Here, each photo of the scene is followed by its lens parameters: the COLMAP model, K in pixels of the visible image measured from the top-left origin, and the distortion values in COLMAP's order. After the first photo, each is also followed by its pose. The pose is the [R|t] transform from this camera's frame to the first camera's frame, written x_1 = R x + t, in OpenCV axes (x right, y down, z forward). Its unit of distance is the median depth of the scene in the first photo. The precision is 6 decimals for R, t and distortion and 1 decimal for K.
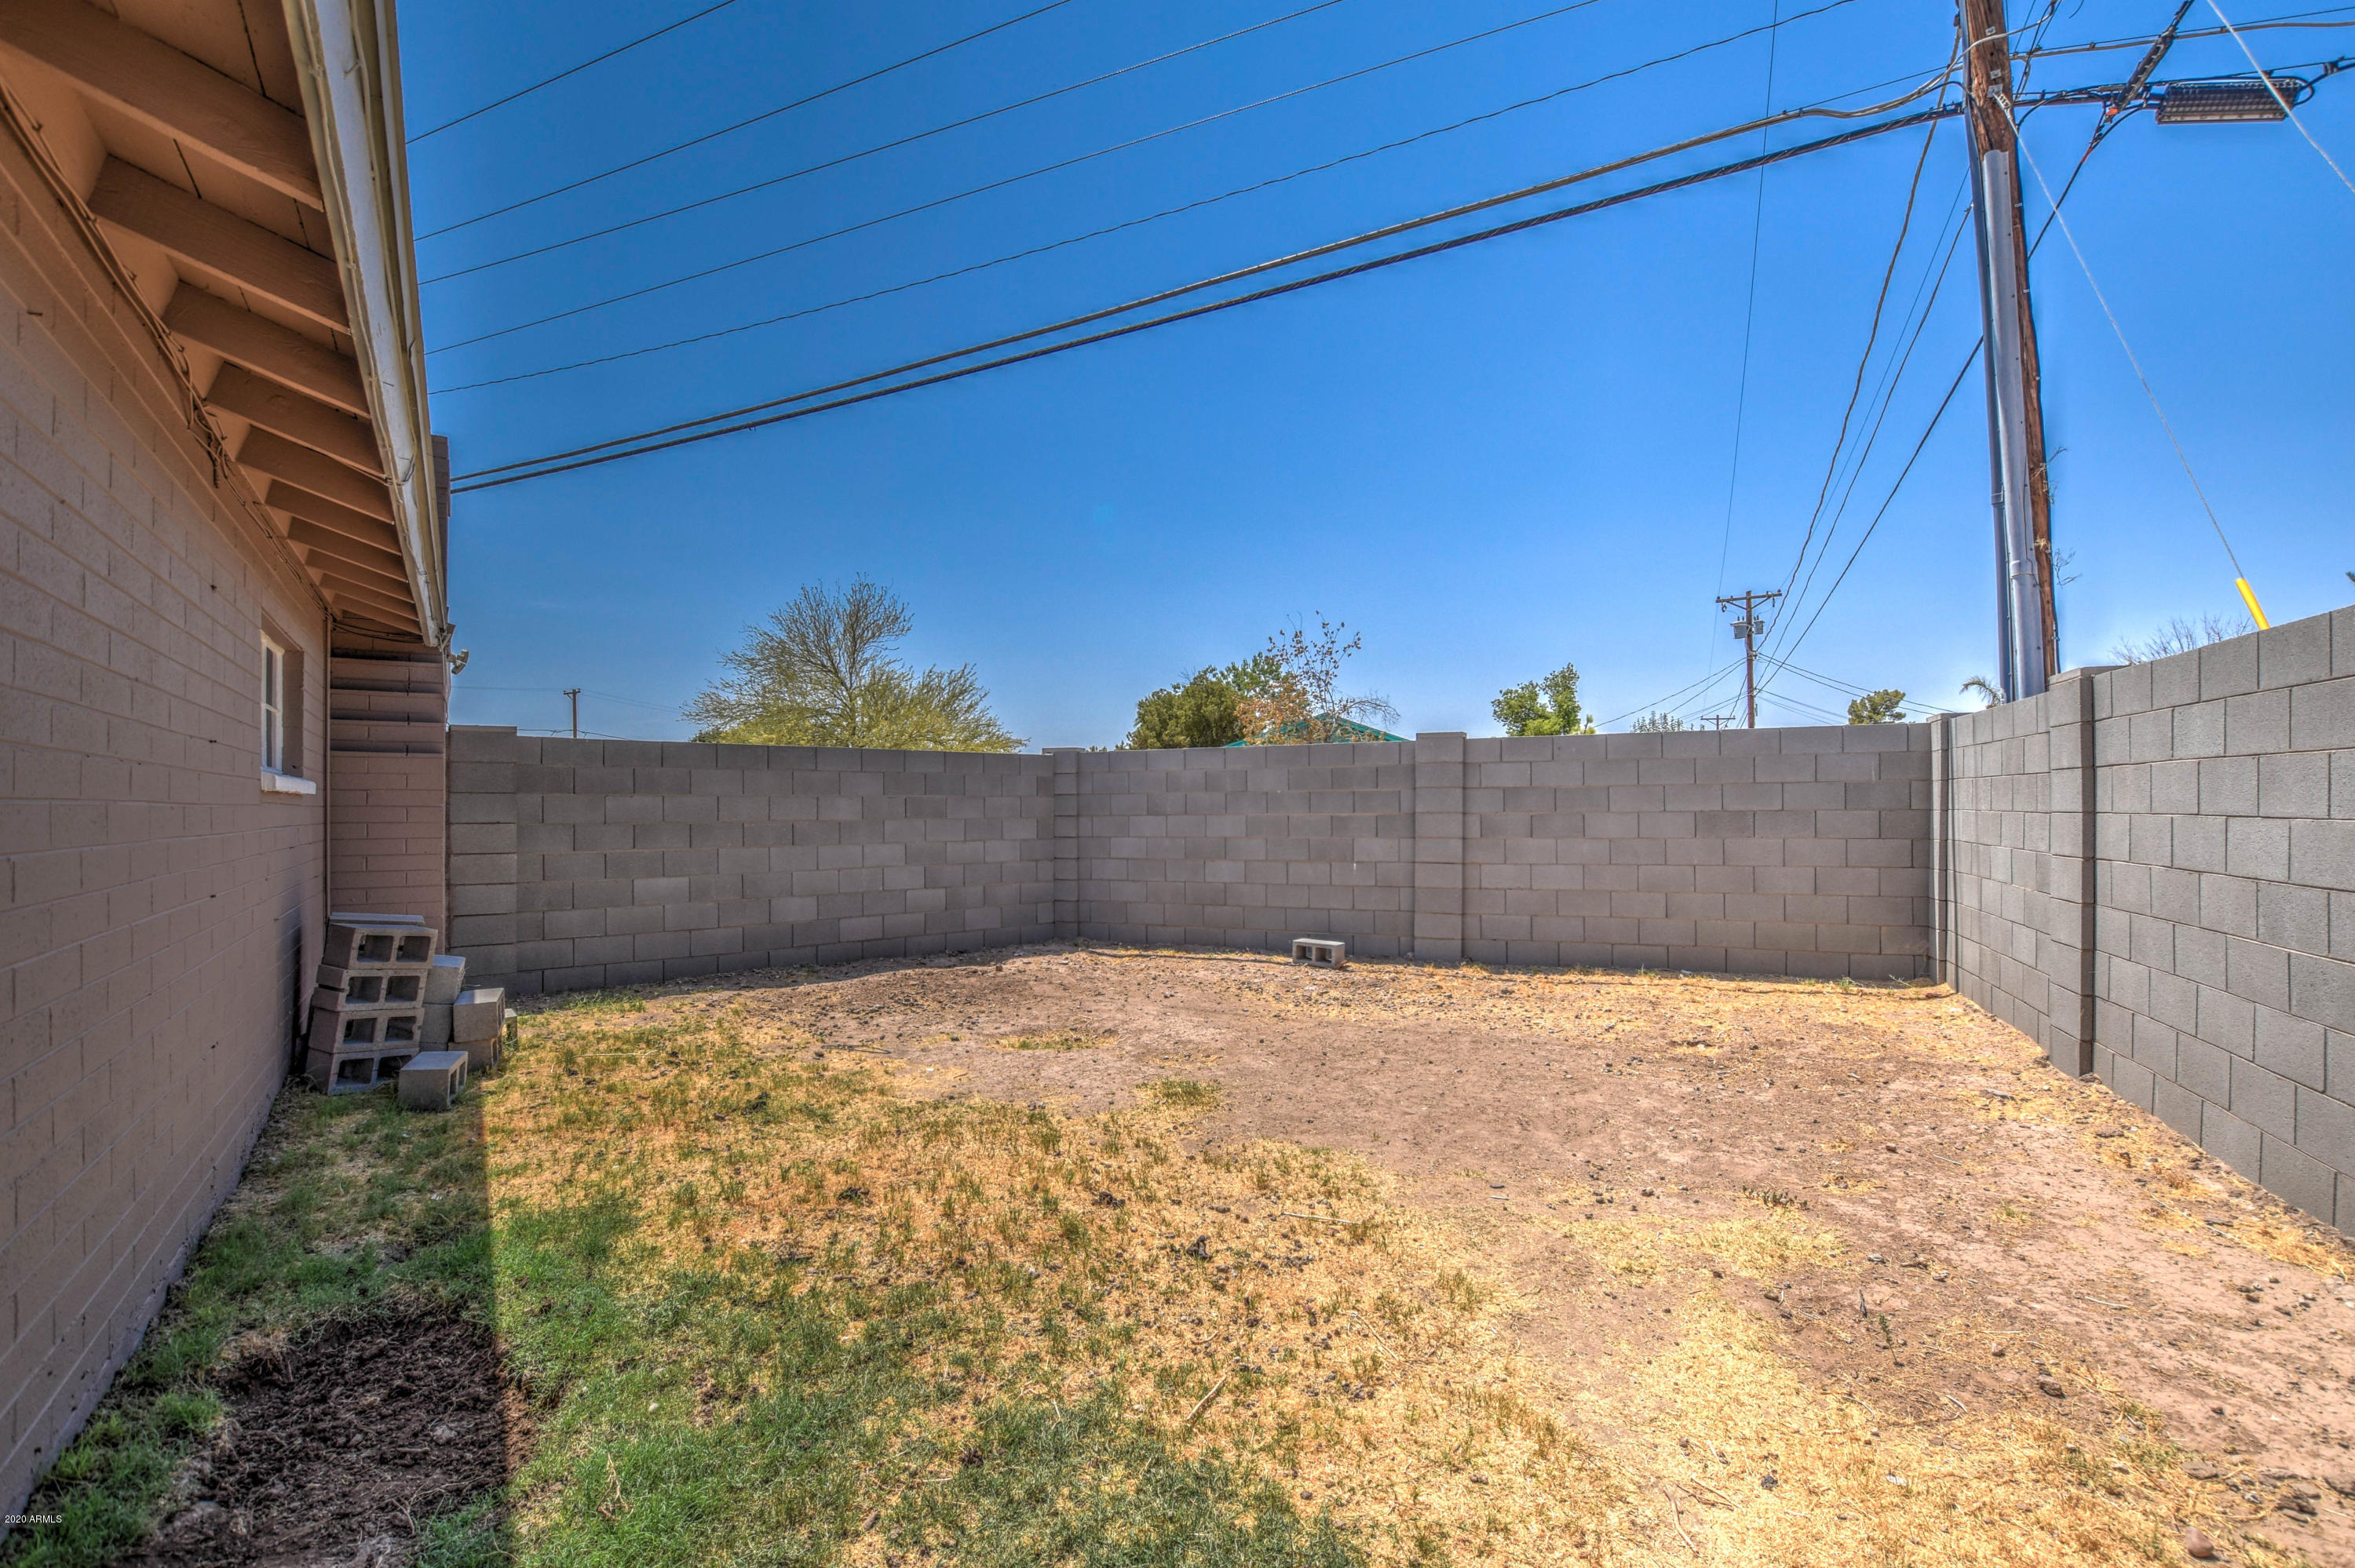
lens RADIAL K [[1052.2, 0, 1177.5], [0, 1052.2, 784.0], [0, 0, 1]] dist [-0.018925, 0.001190]
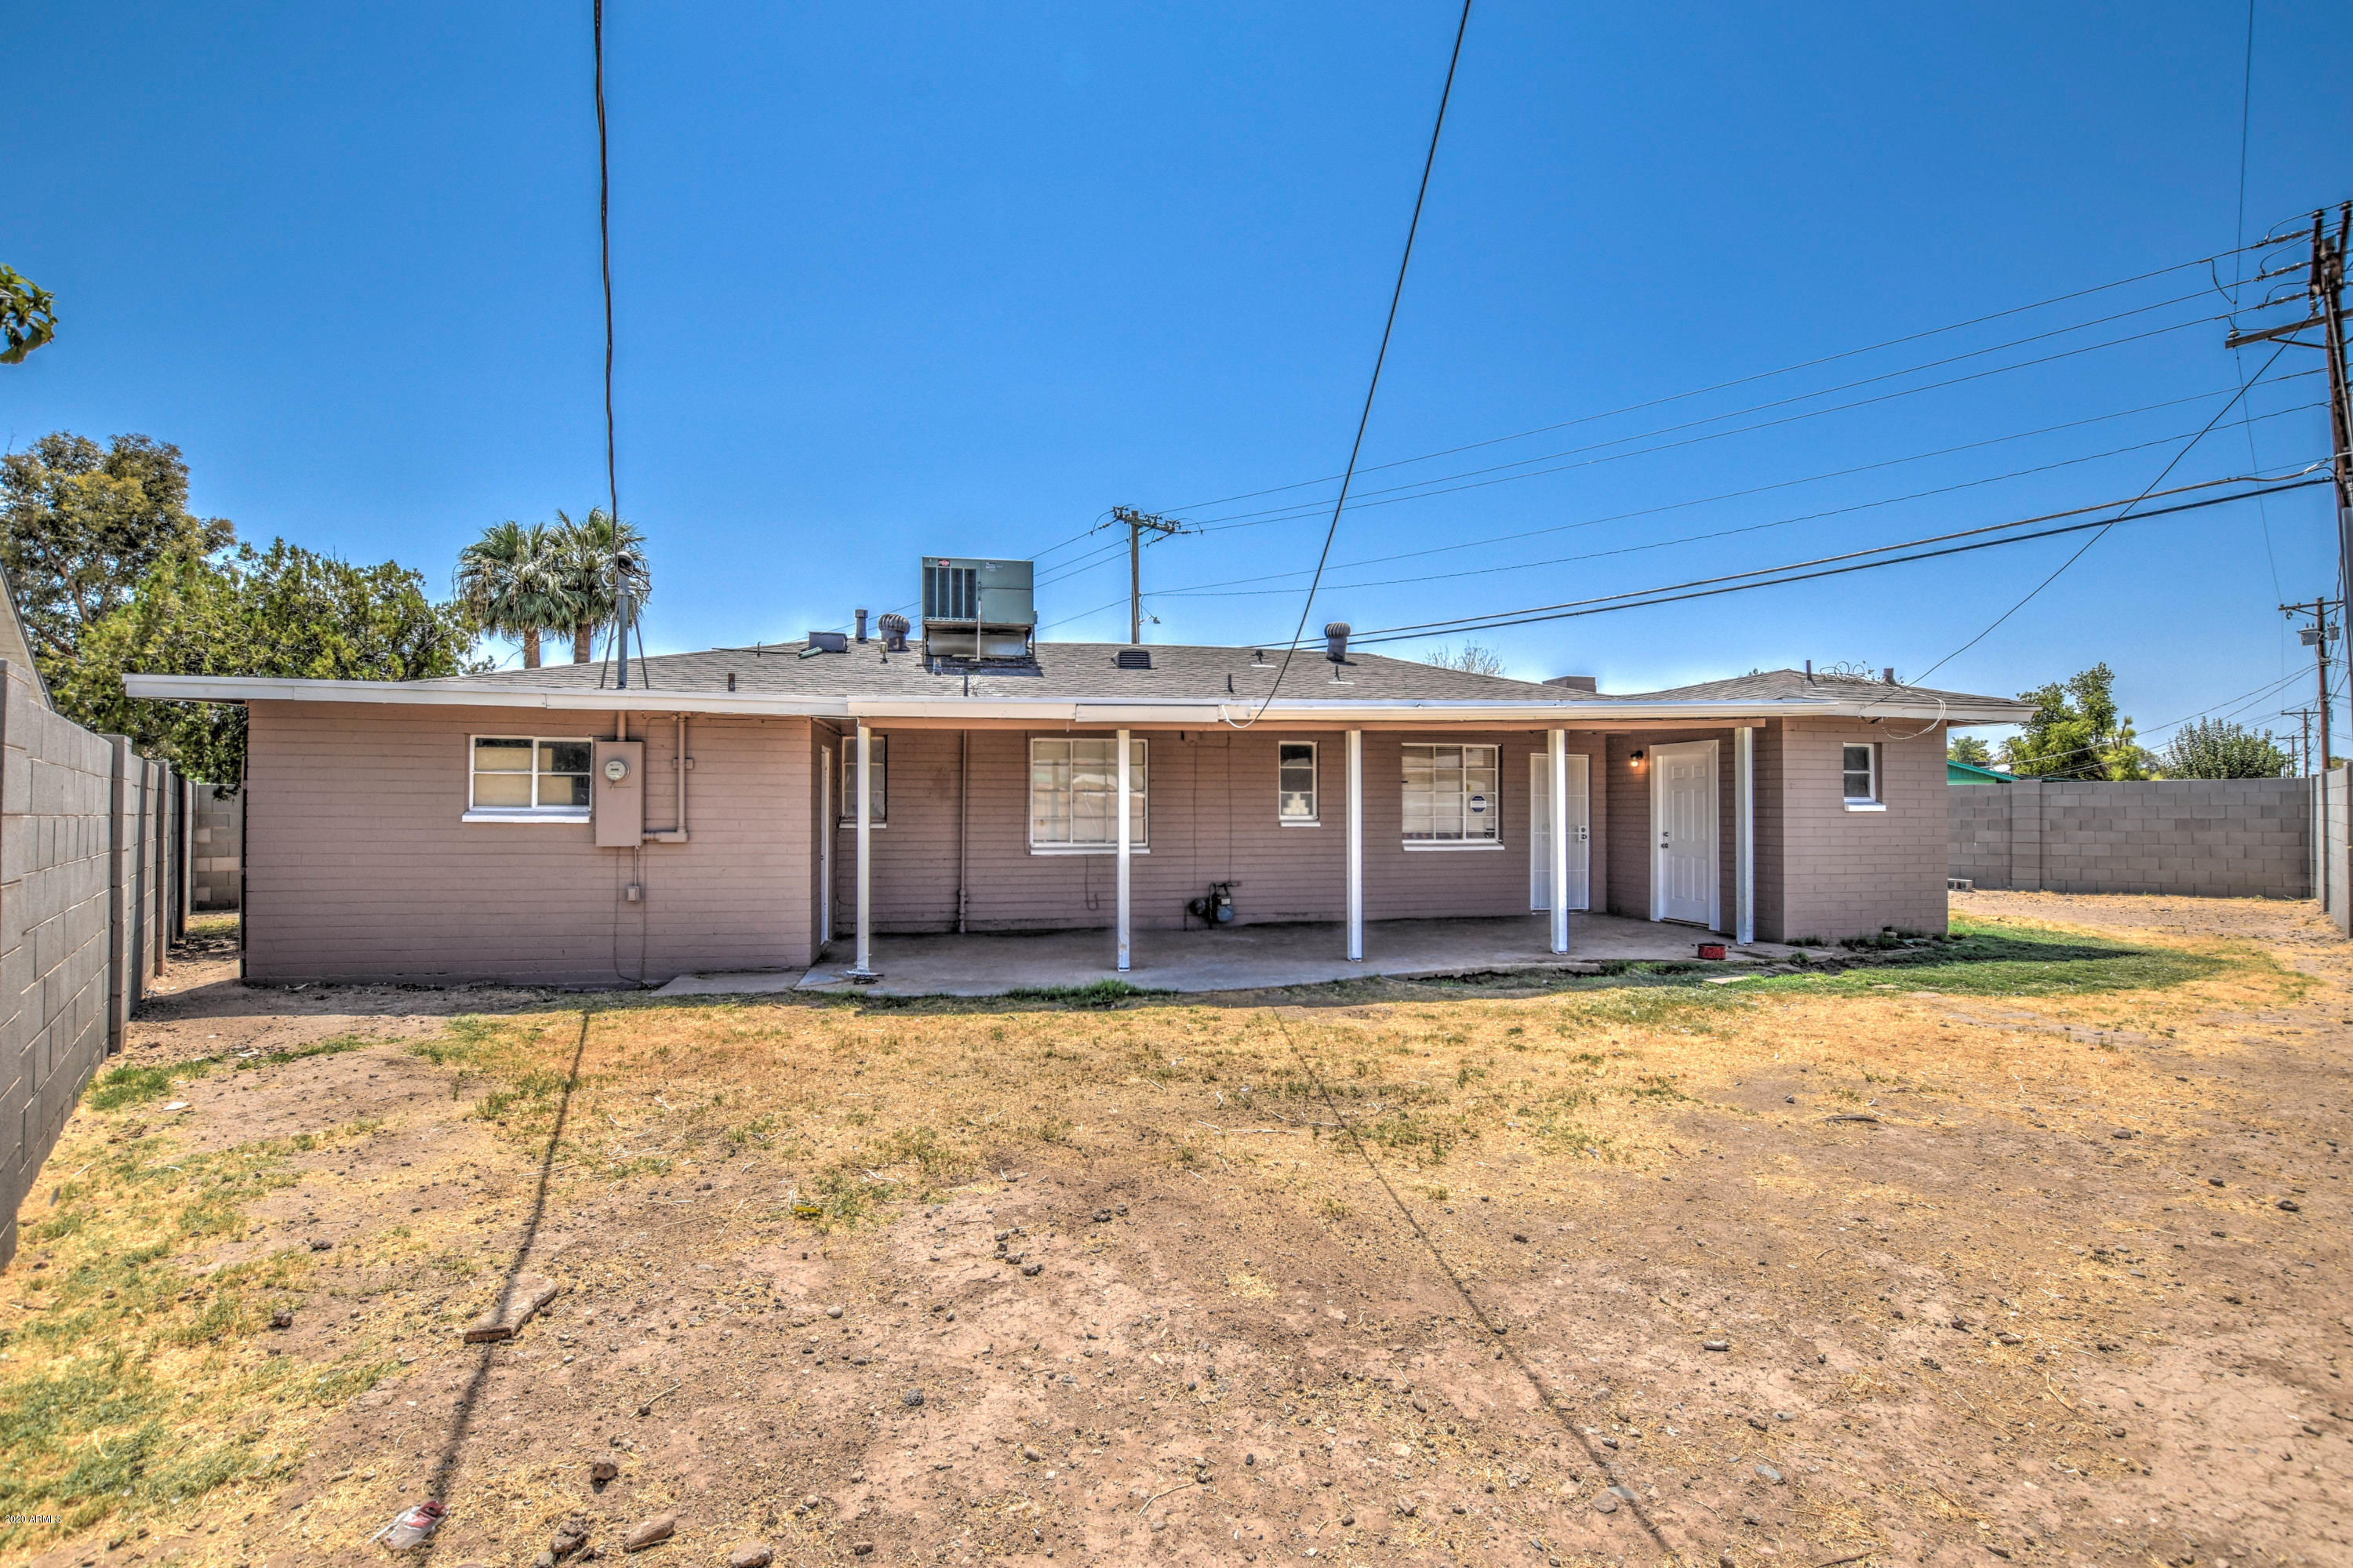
lens RADIAL K [[1051.5, 0, 1176.5], [0, 1051.5, 784.0], [0, 0, 1]] dist [-0.018925, 0.001190]
pose [[0.931400, -0.006483, -0.363940, -0.562200], [0.006119, 0.999979, -0.002155, -0.046382], [0.363946, -0.000220, 0.931420, -1.510674]]
